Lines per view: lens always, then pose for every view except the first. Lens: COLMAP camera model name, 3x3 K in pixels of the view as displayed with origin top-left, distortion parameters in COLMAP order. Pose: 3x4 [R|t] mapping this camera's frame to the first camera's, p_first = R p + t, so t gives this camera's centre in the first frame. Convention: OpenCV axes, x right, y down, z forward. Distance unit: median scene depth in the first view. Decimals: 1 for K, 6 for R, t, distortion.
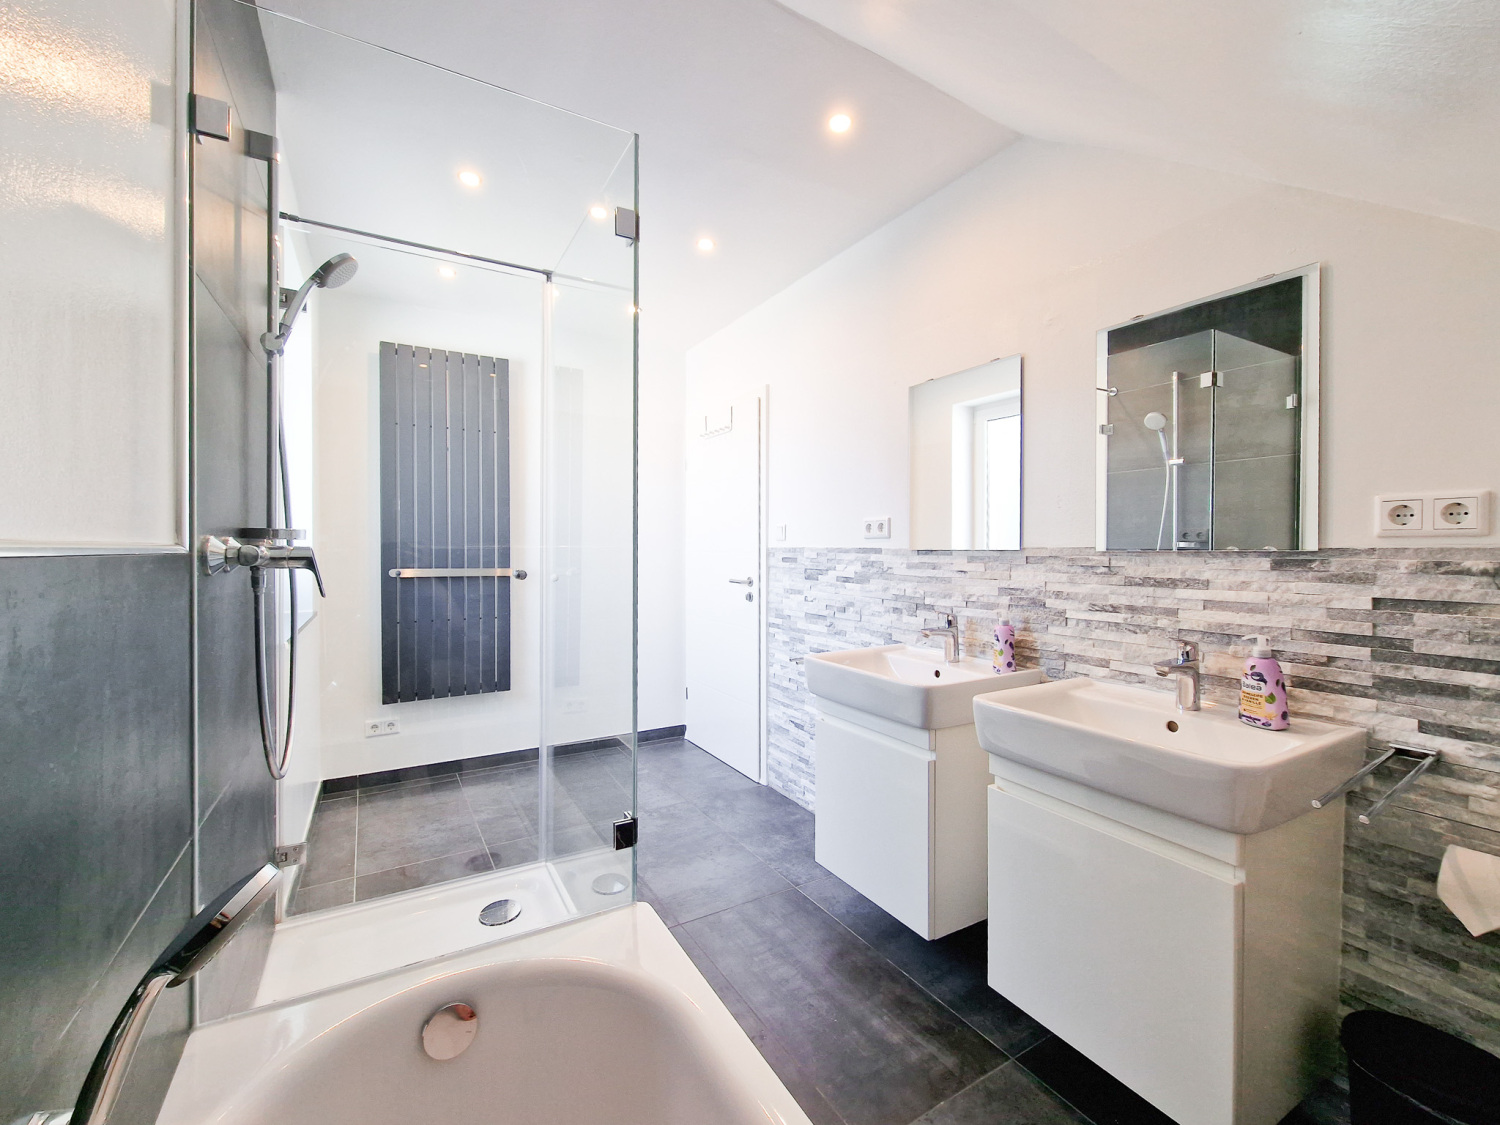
lens RADIAL K [[621.2, 0, 745.2], [0, 621.2, 552.6], [0, 0, 1]] dist [0.005997, -0.003182]
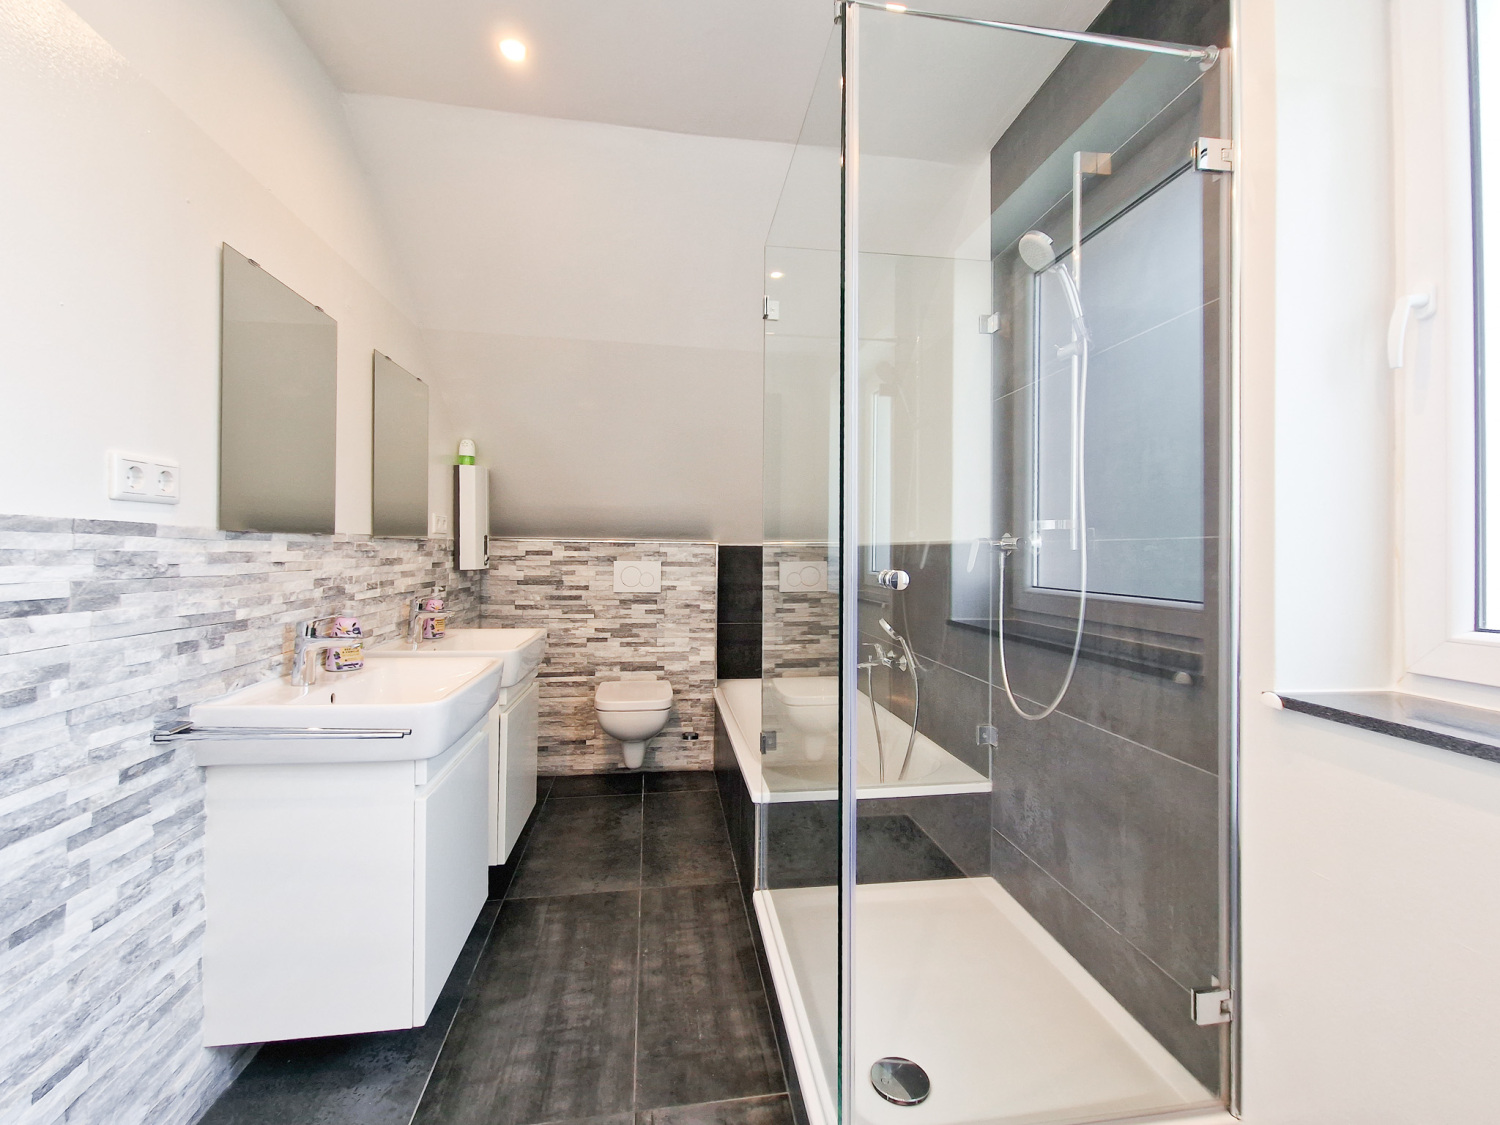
lens RADIAL K [[621.2, 0, 752.8], [0, 621.2, 554.1], [0, 0, 1]] dist [0.005997, -0.003182]
pose [[-0.927268, -0.010562, 0.374249, -0.383965], [-0.007052, 0.999917, 0.010747, 0.007489], [-0.374332, 0.007326, -0.927266, 1.304949]]
